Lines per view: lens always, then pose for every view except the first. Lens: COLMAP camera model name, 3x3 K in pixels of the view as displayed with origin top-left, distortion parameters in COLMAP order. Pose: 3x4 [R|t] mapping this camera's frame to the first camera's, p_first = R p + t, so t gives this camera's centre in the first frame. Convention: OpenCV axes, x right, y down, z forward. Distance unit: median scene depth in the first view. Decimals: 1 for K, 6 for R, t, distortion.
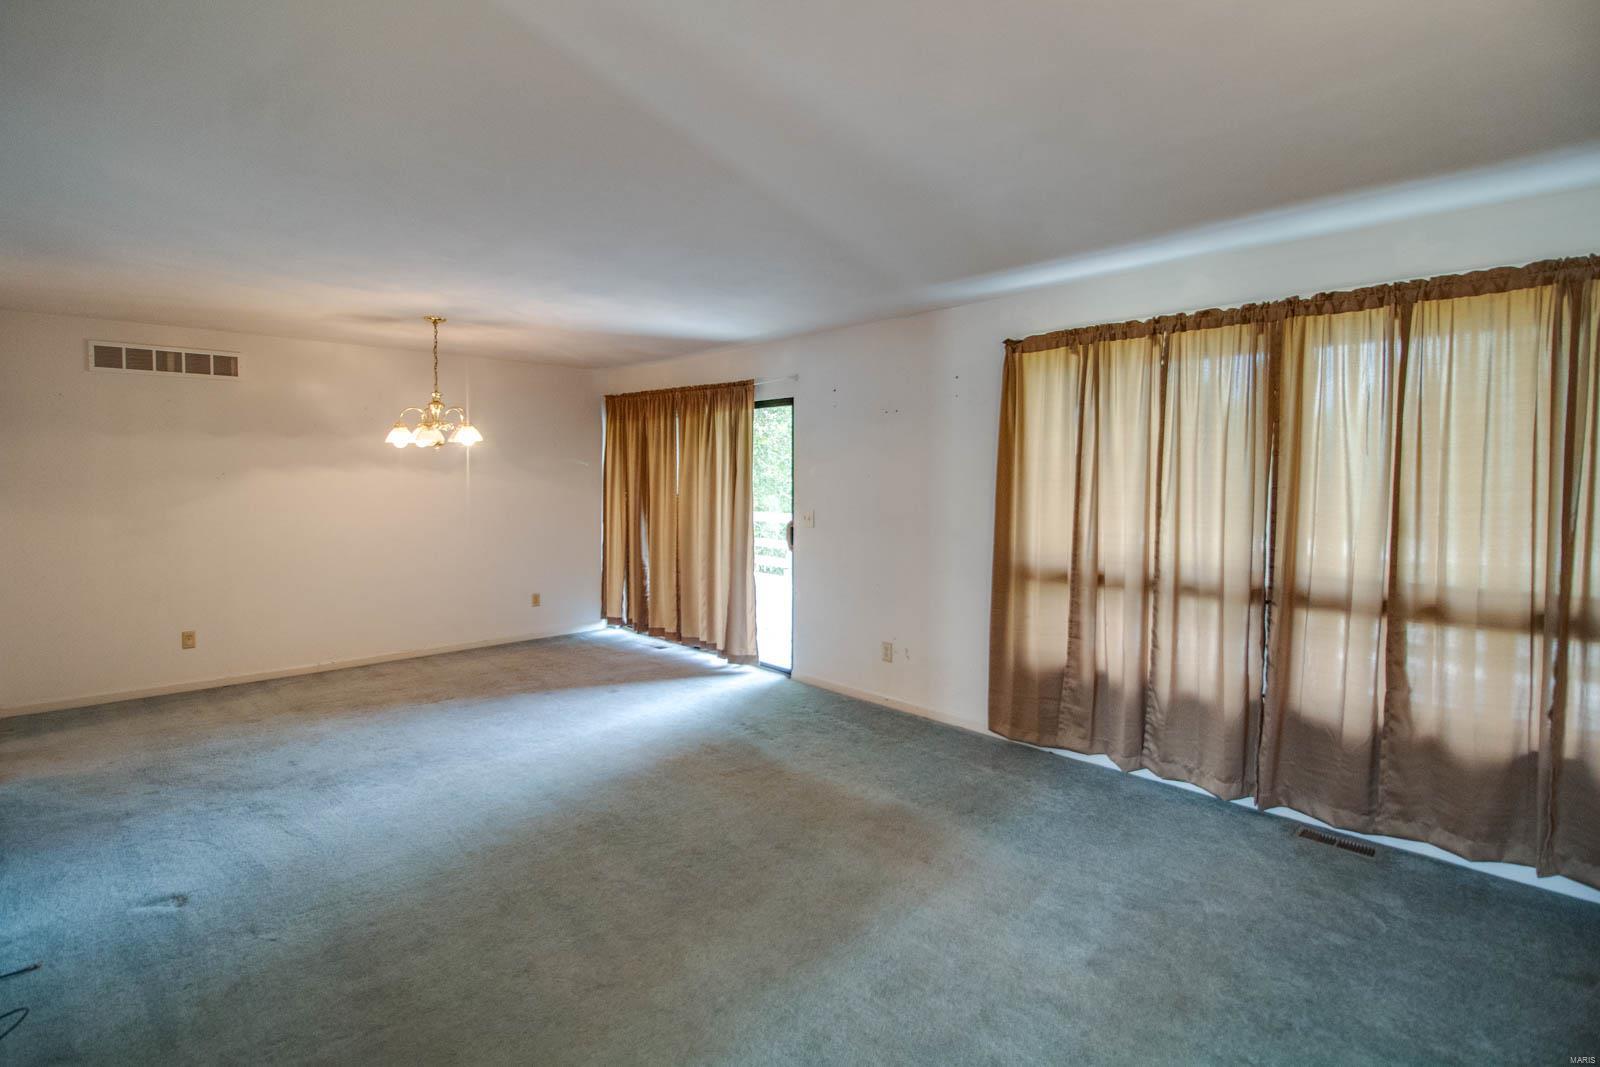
lens RADIAL K [[771.3, 0, 803.2], [0, 771.3, 530.6], [0, 0, 1]] dist [-0.014179, -0.001946]
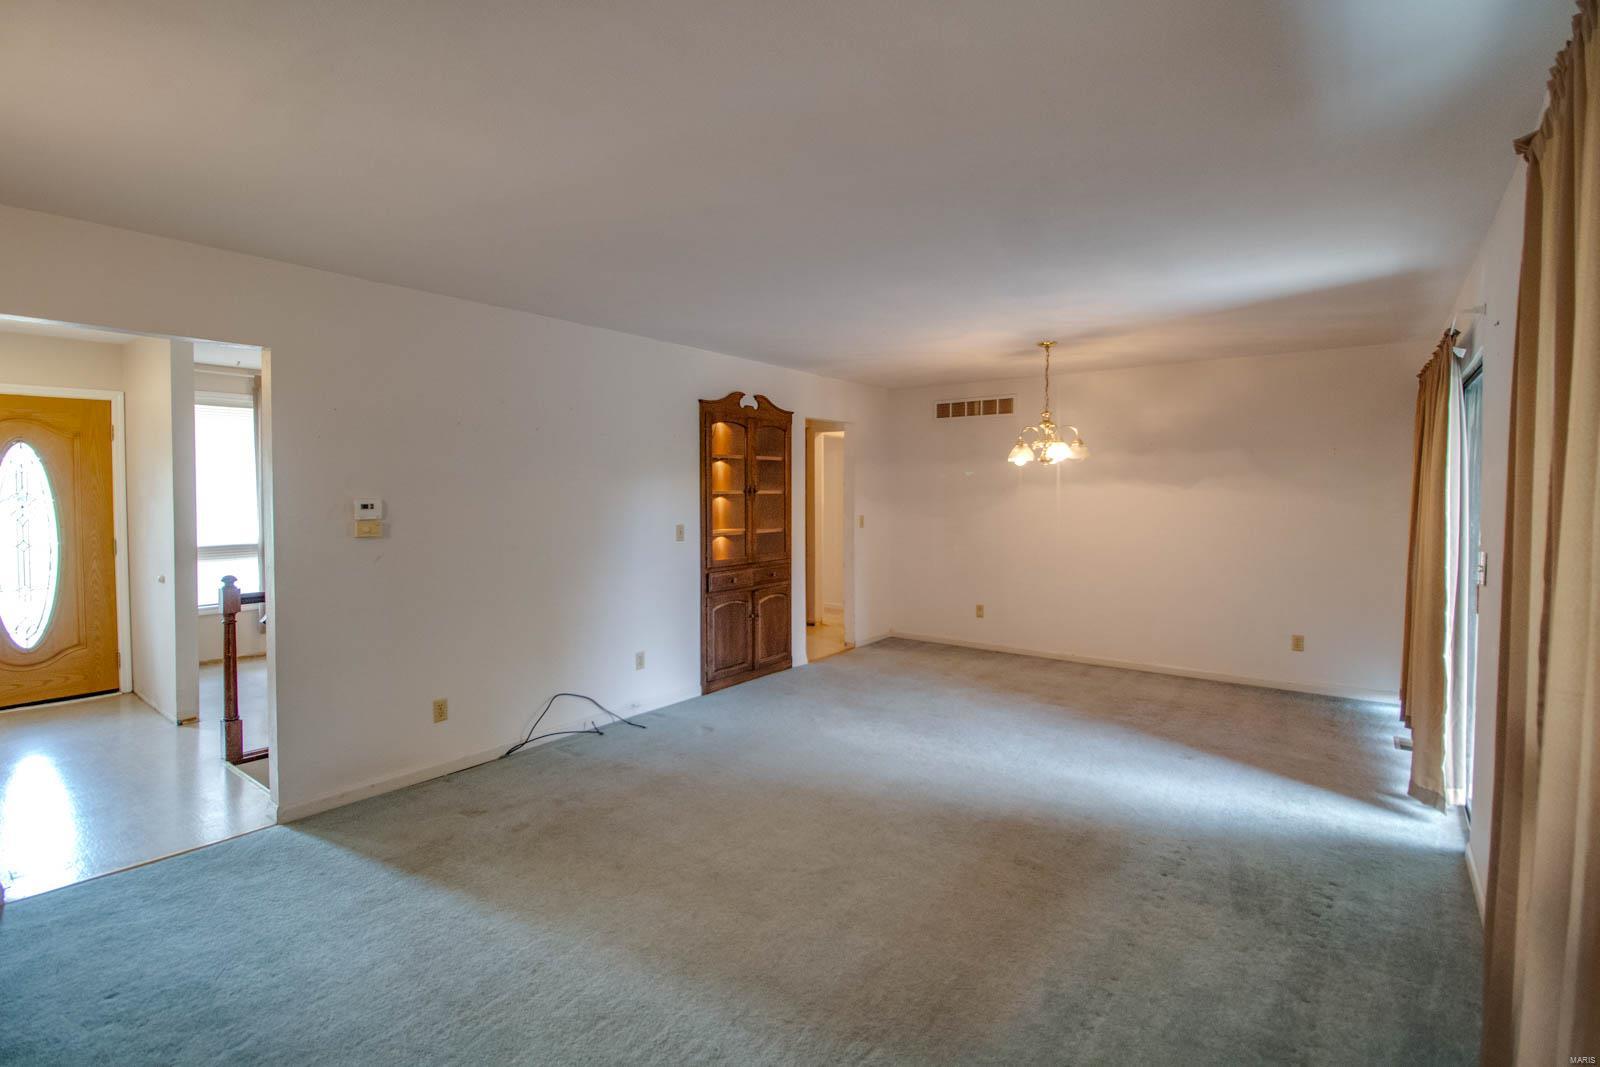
lens RADIAL K [[771.3, 0, 795.4], [0, 771.3, 521.6], [0, 0, 1]] dist [-0.014179, -0.001946]
pose [[0.123587, 0.040200, -0.991519, 0.537890], [-0.066228, 0.997285, 0.032179, -0.040077], [0.990121, 0.061690, 0.125914, 0.524812]]
